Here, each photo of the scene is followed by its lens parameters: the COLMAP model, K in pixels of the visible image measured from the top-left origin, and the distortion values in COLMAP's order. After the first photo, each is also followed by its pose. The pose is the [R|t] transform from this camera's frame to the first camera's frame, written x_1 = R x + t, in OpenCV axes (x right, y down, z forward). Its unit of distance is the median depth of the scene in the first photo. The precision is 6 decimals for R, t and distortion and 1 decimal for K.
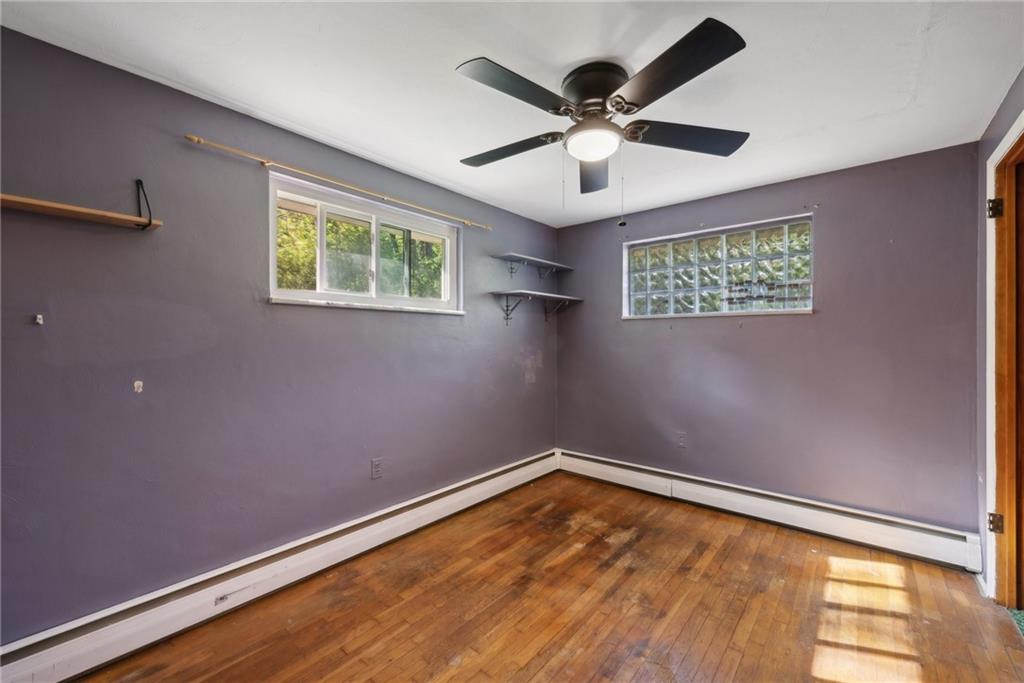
lens RADIAL K [[406.7, 0, 506.7], [0, 406.7, 338.4], [0, 0, 1]] dist [0.007406, -0.000120]
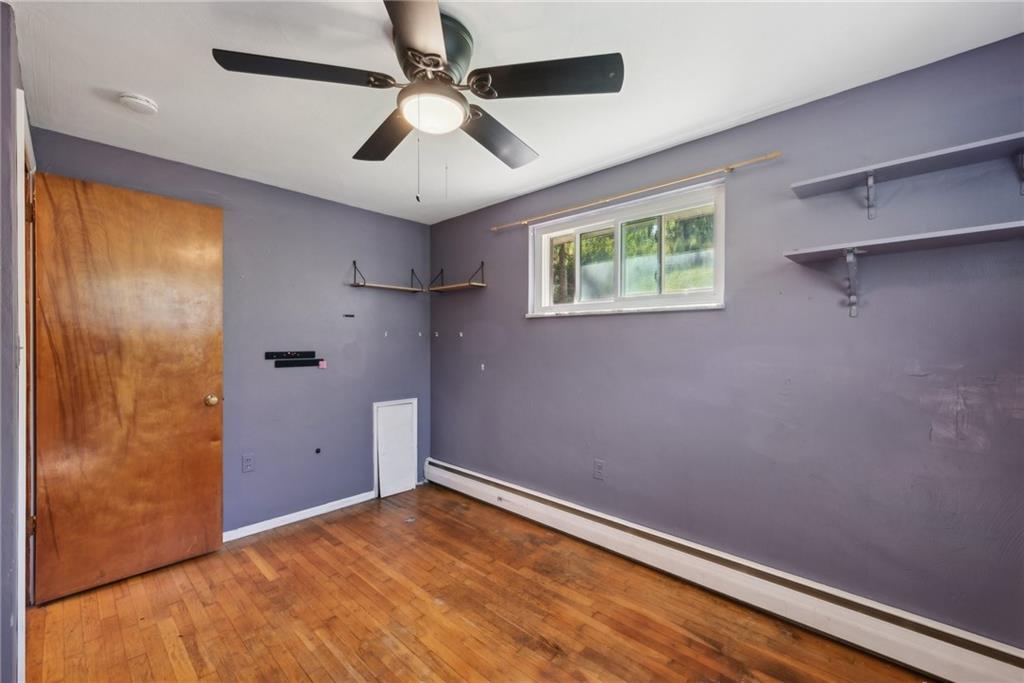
lens RADIAL K [[419.2, 0, 512.0], [0, 419.2, 341.5], [0, 0, 1]] dist [0.014676, -0.000058]
pose [[-0.039600, -0.000491, -0.999216, 0.770740], [0.003777, 0.999993, -0.000641, -0.002986], [0.999208, -0.003800, -0.039598, 0.852301]]
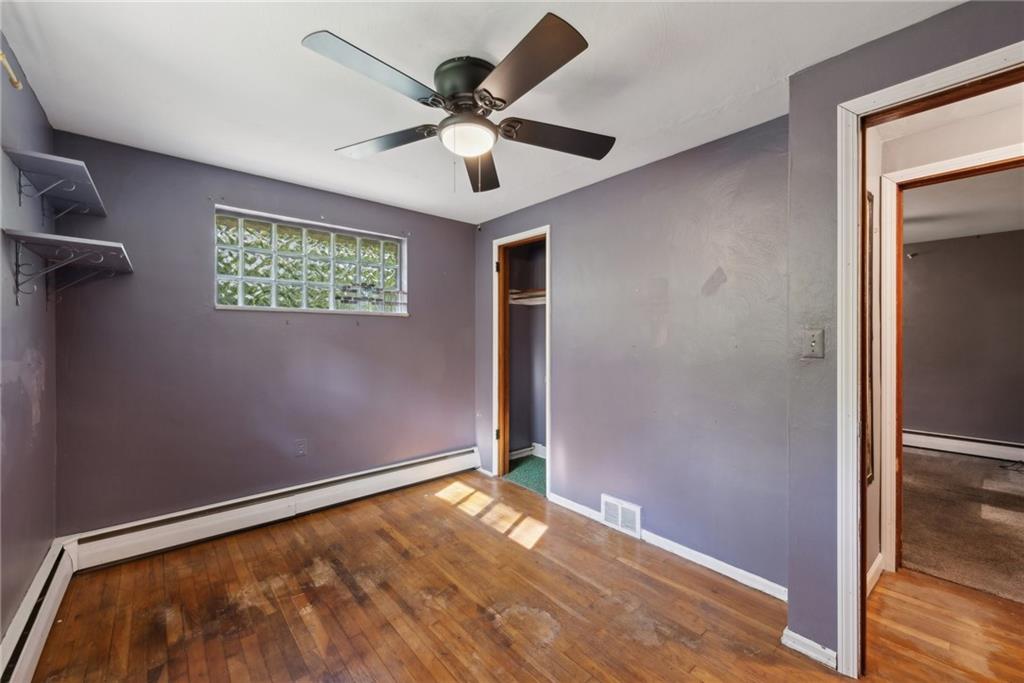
lens RADIAL K [[414.1, 0, 511.0], [0, 414.1, 336.8], [0, 0, 1]] dist [0.015986, -0.000187]
pose [[0.157682, -0.002666, 0.987486, -0.546902], [-0.004098, 0.999986, 0.003355, -0.003136], [-0.987481, -0.004576, 0.157669, 0.524682]]
